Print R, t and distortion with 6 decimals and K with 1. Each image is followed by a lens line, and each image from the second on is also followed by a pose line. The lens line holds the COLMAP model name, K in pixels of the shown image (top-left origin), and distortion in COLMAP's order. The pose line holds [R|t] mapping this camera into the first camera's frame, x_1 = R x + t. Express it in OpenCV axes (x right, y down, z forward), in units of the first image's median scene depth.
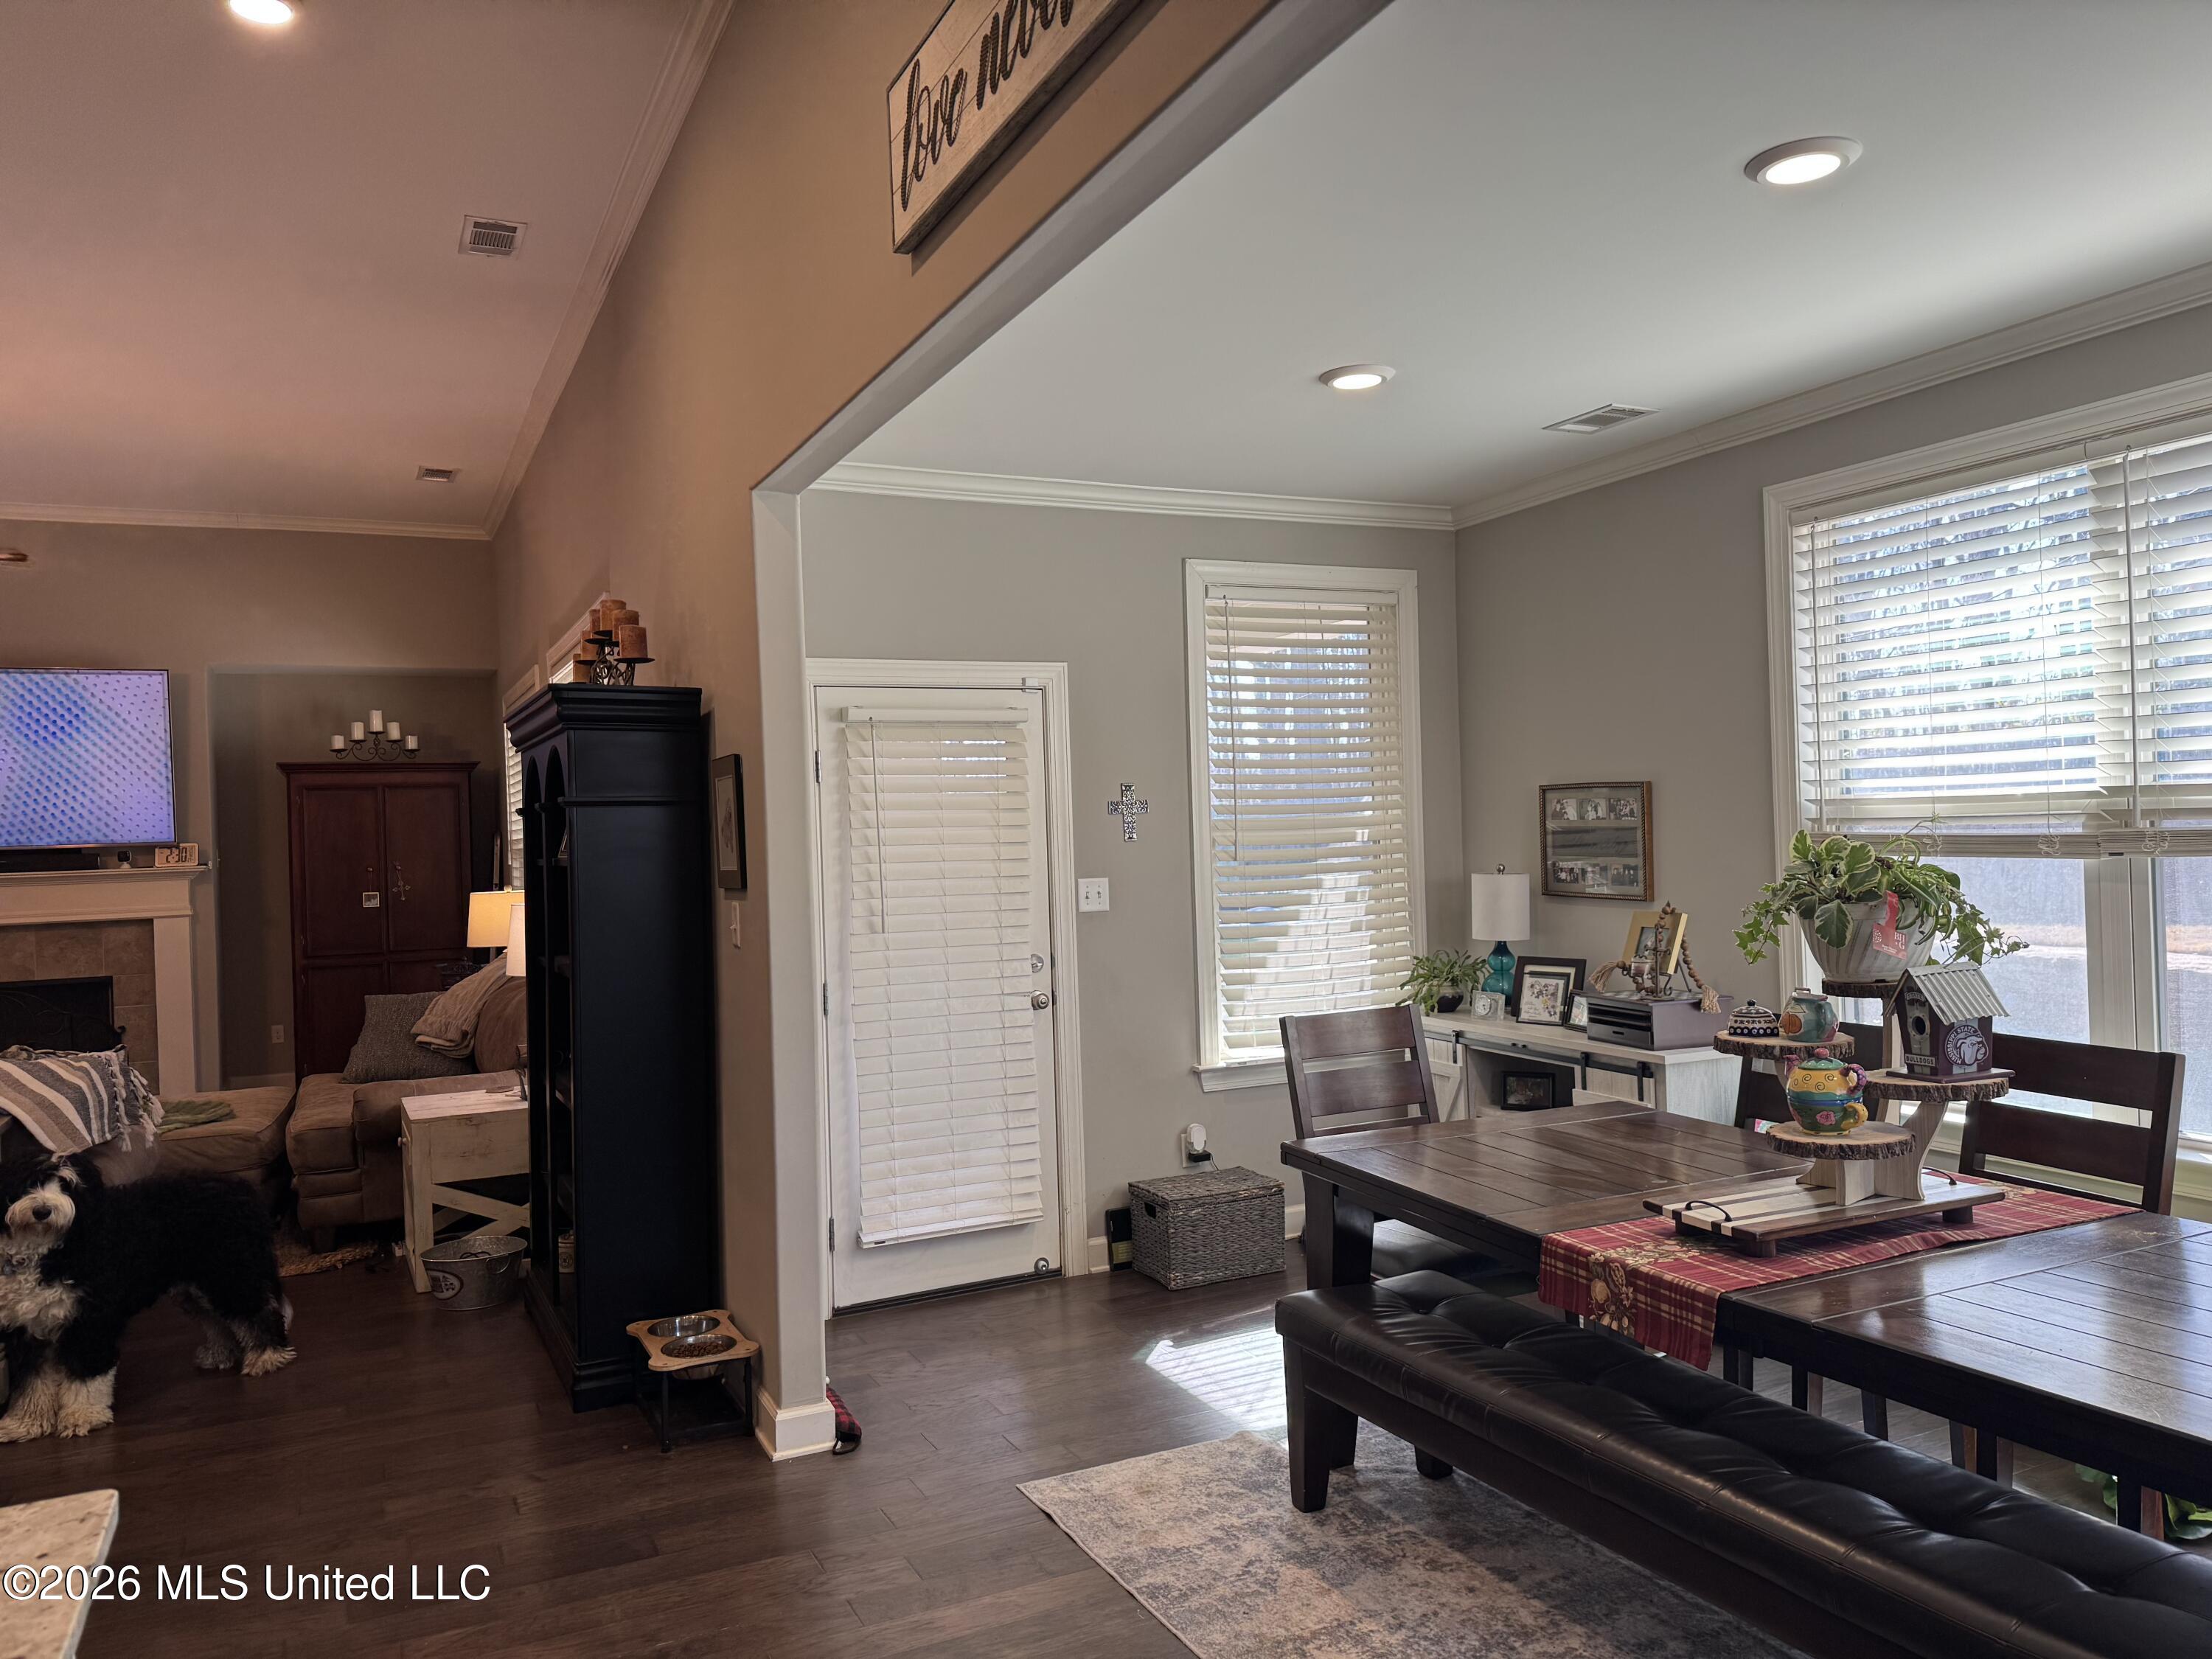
lens RADIAL K [[1531.4, 0, 1107.1], [0, 1531.4, 840.1], [0, 0, 1]] dist [0.134565, -0.196865]
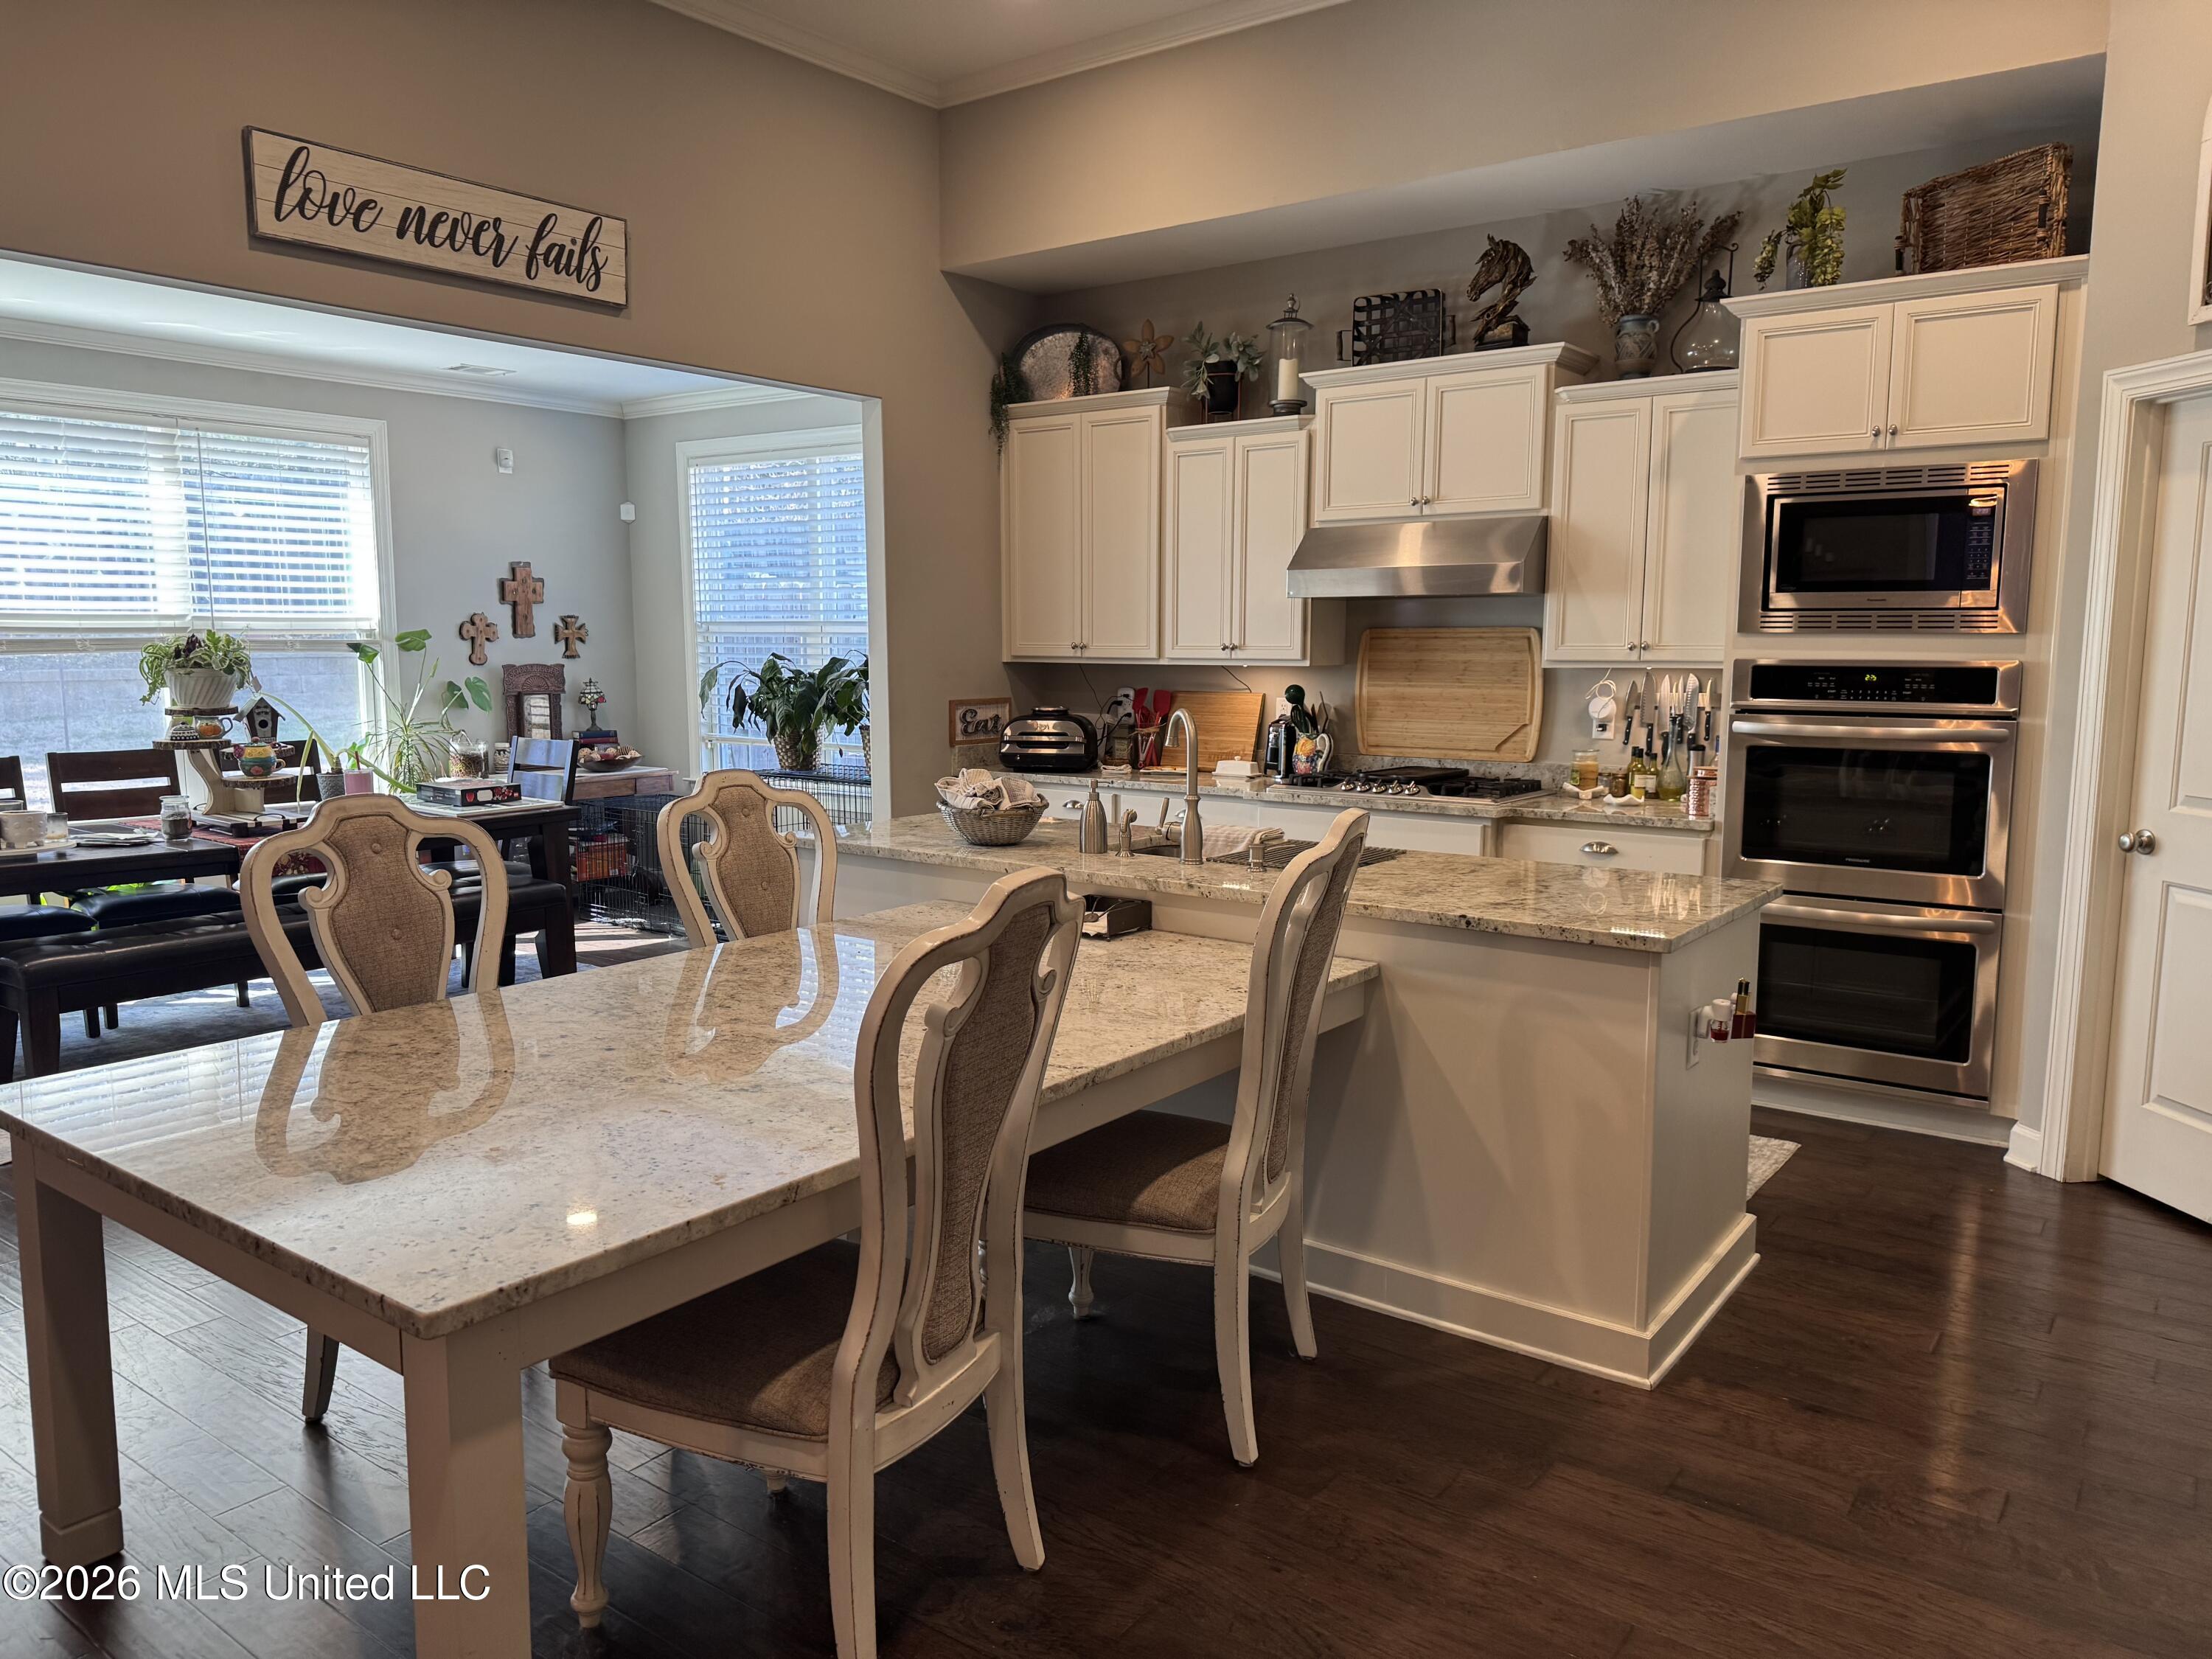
lens RADIAL K [[1570.4, 0, 1052.0], [0, 1570.4, 840.7], [0, 0, 1]] dist [0.097079, -0.148516]
pose [[-0.440252, -0.084454, 0.893893, -0.990242], [0.019141, 0.994458, 0.103382, 0.037708], [-0.897670, 0.062625, -0.436196, 0.511425]]
